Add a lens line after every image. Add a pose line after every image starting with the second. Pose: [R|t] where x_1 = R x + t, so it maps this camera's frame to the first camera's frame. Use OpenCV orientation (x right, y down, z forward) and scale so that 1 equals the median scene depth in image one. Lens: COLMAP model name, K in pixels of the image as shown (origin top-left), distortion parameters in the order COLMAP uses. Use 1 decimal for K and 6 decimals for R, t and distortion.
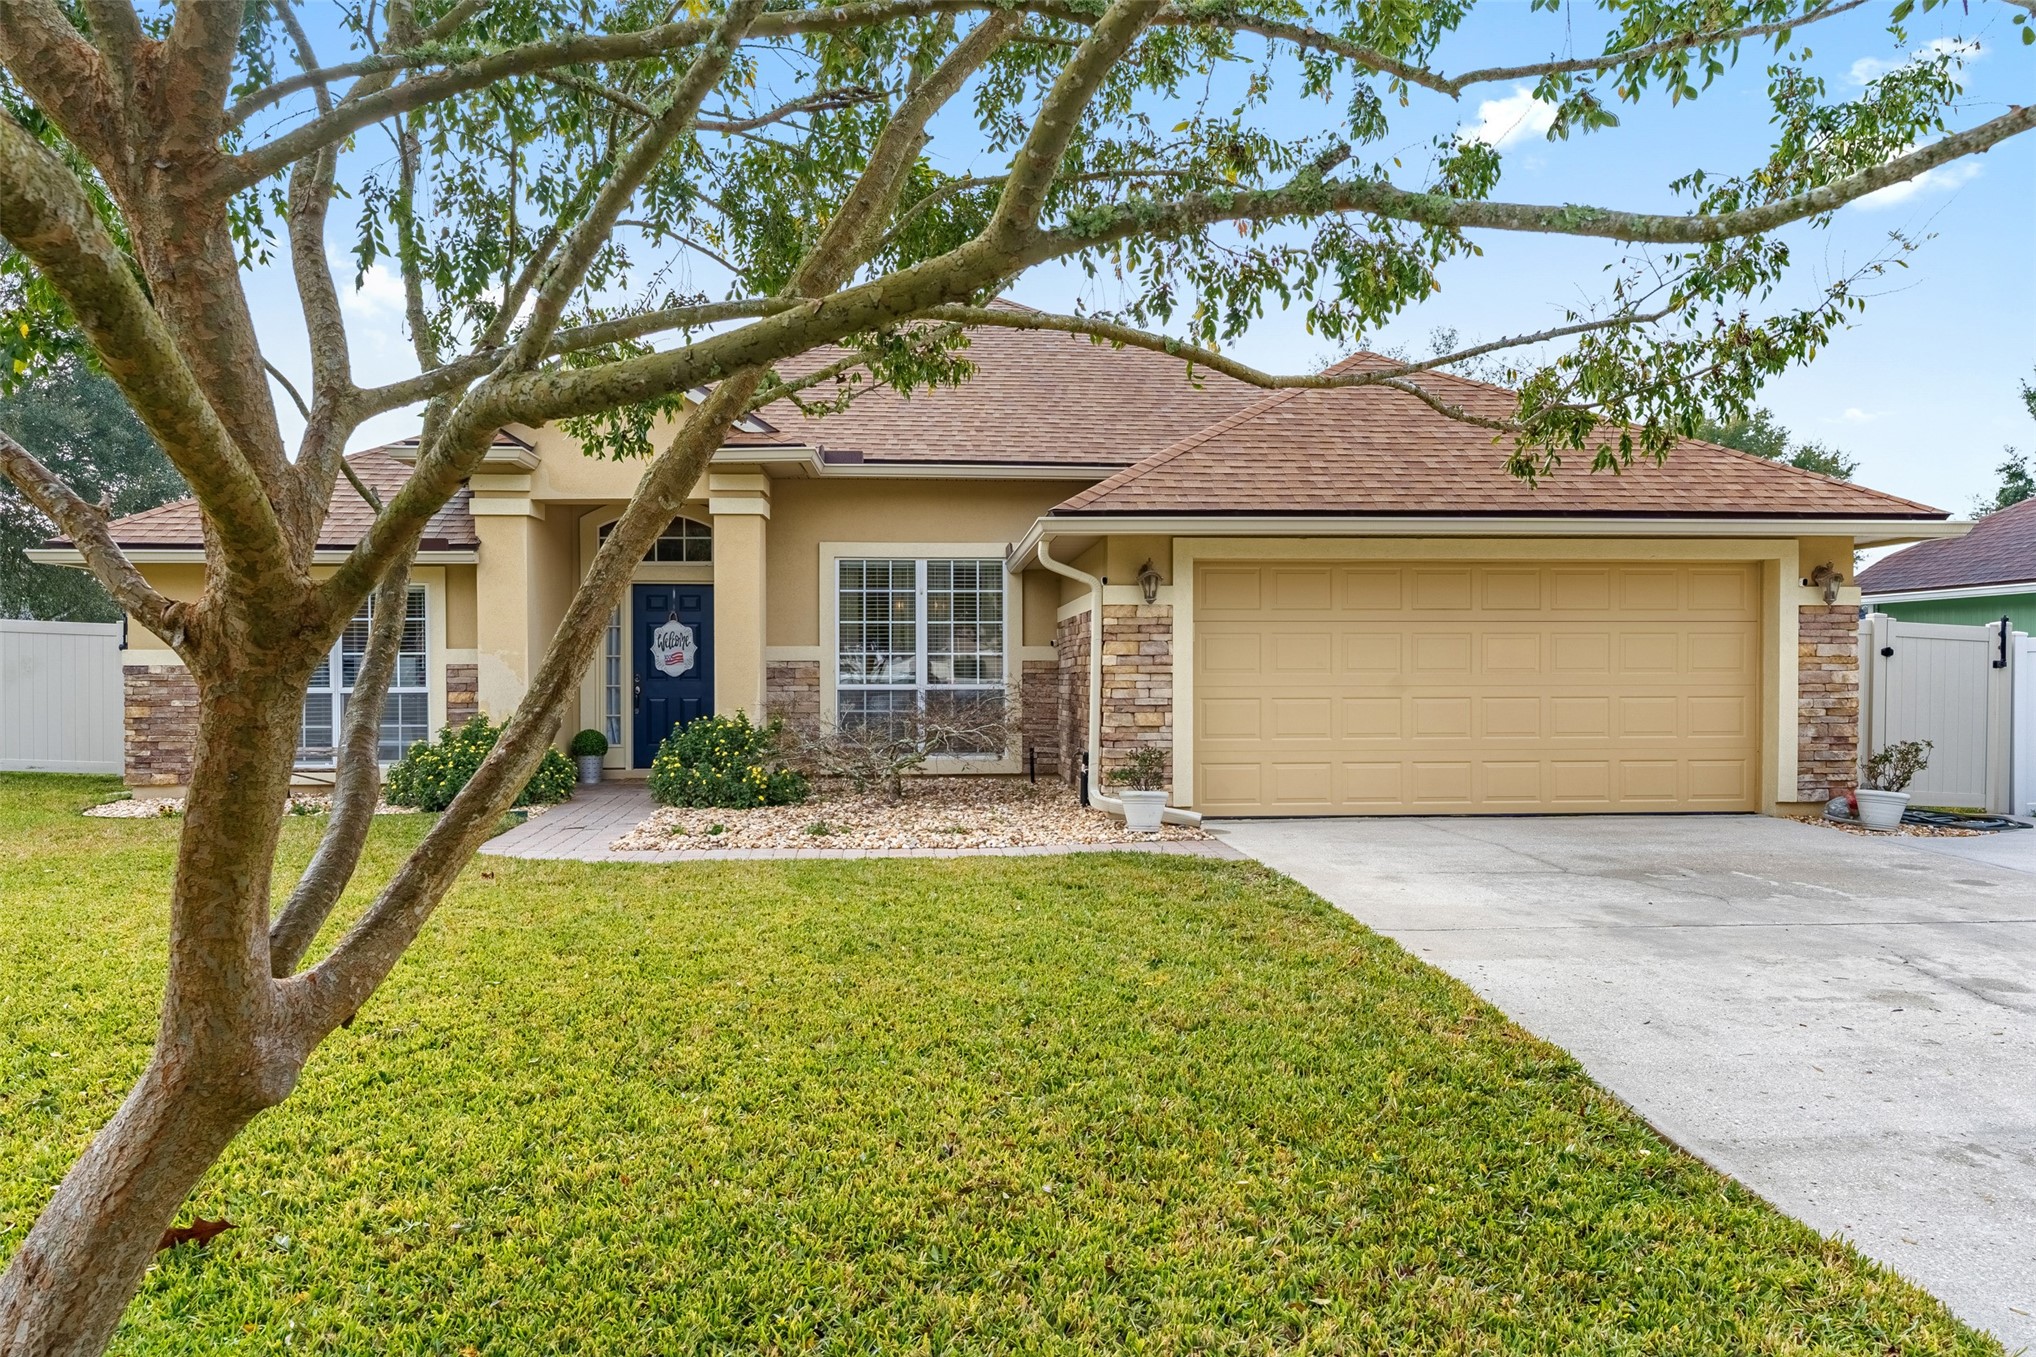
lens RADIAL K [[1389.8, 0, 1019.8], [0, 1389.8, 692.4], [0, 0, 1]] dist [0.022660, -0.007189]
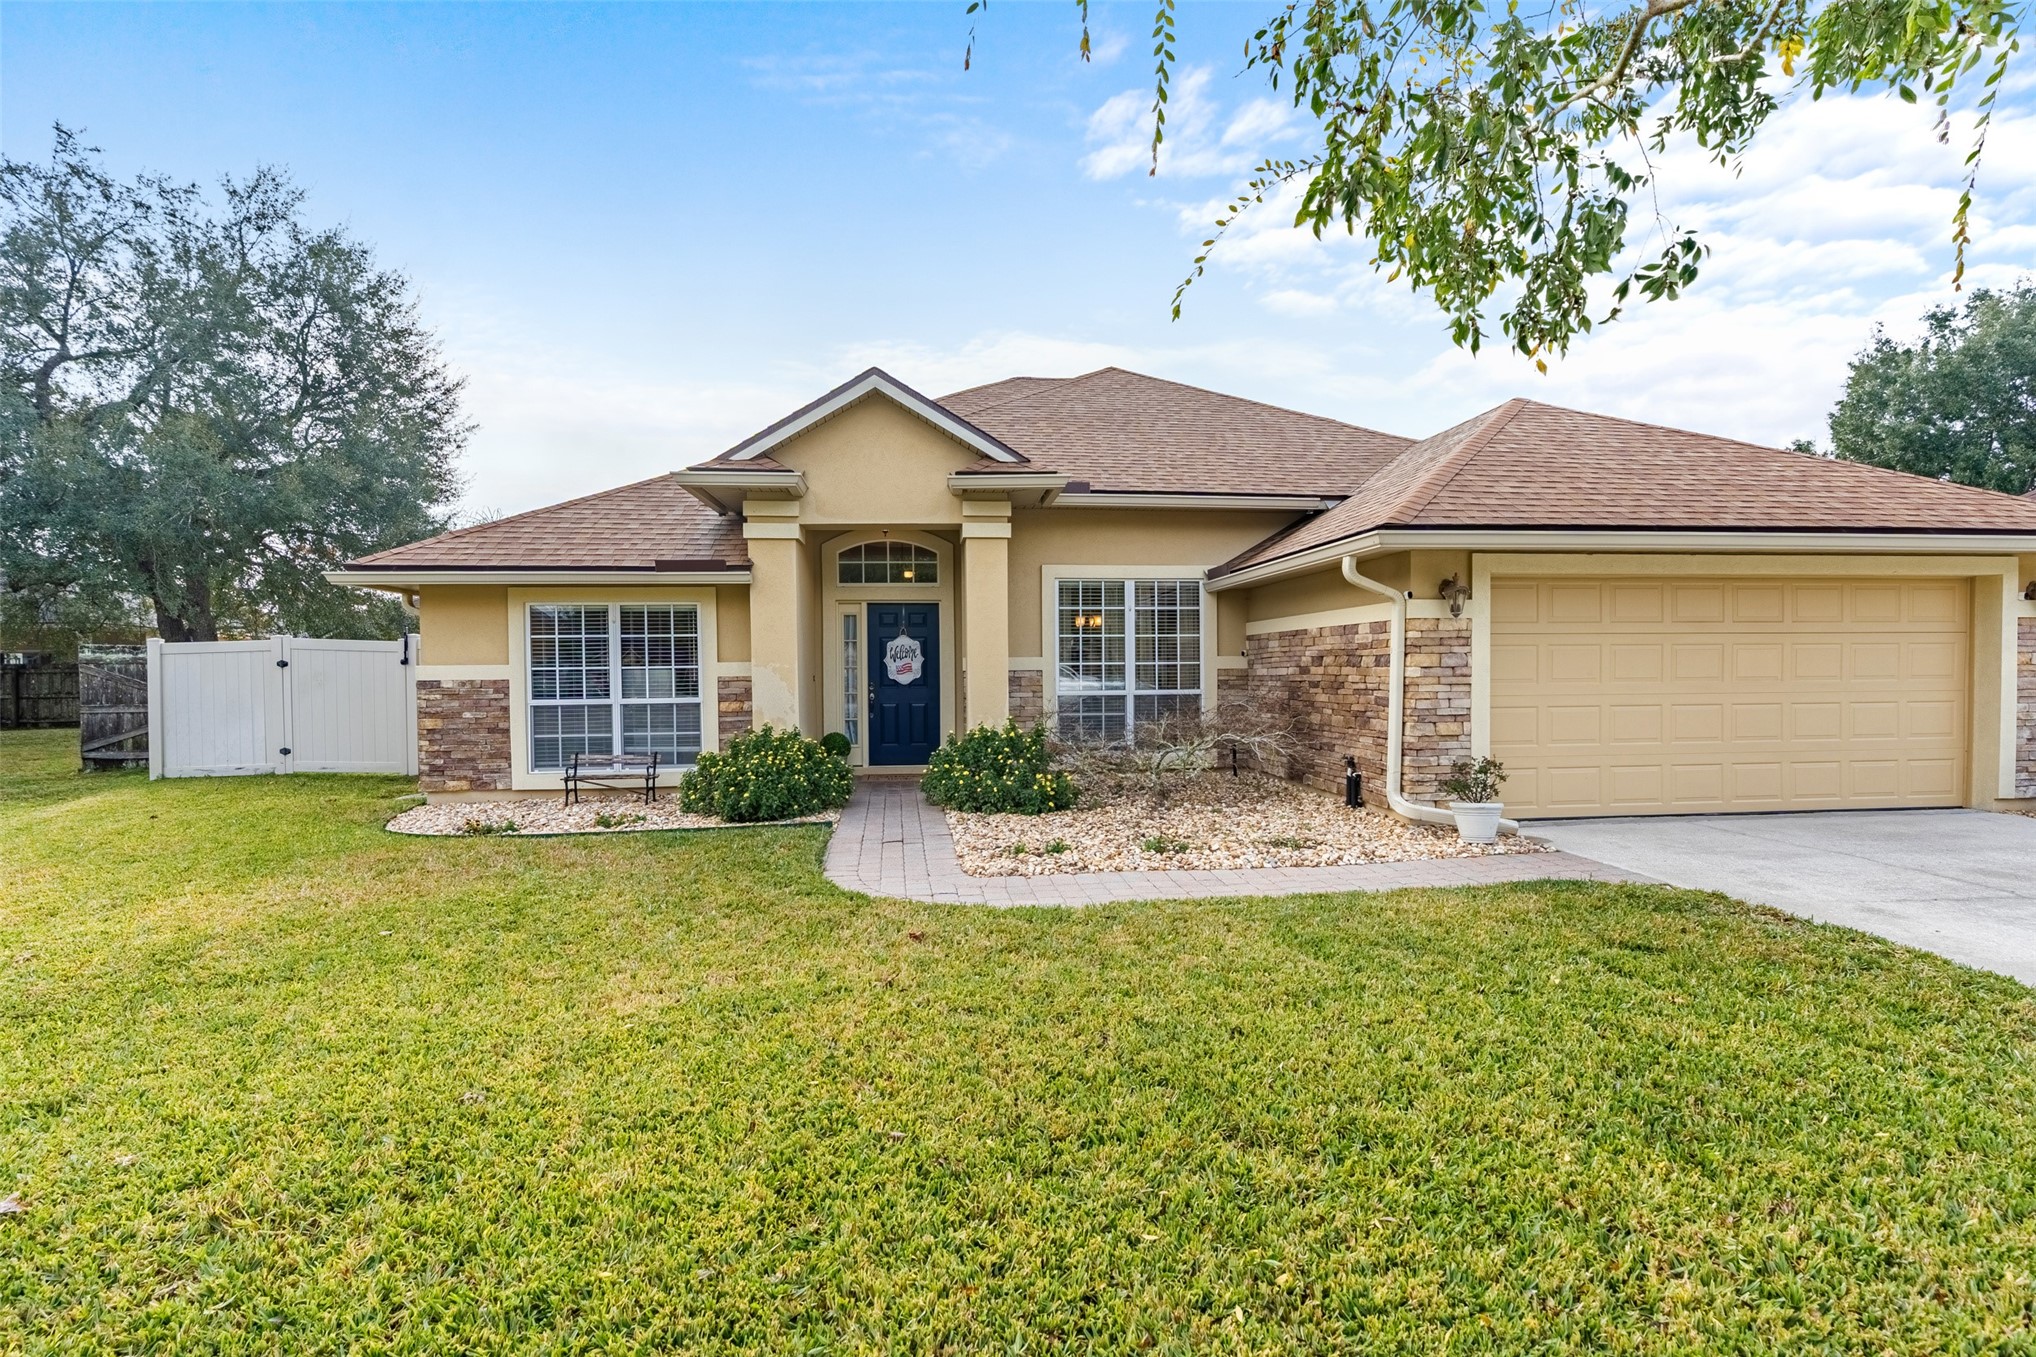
lens RADIAL K [[920.4, 0, 1015.2], [0, 920.4, 690.5], [0, 0, 1]] dist [0.000427, 0.000129]
pose [[0.998682, -0.007256, 0.050809, -0.219451], [0.006764, 0.999929, 0.009842, -0.014933], [-0.050877, -0.009486, 0.998660, 0.275306]]
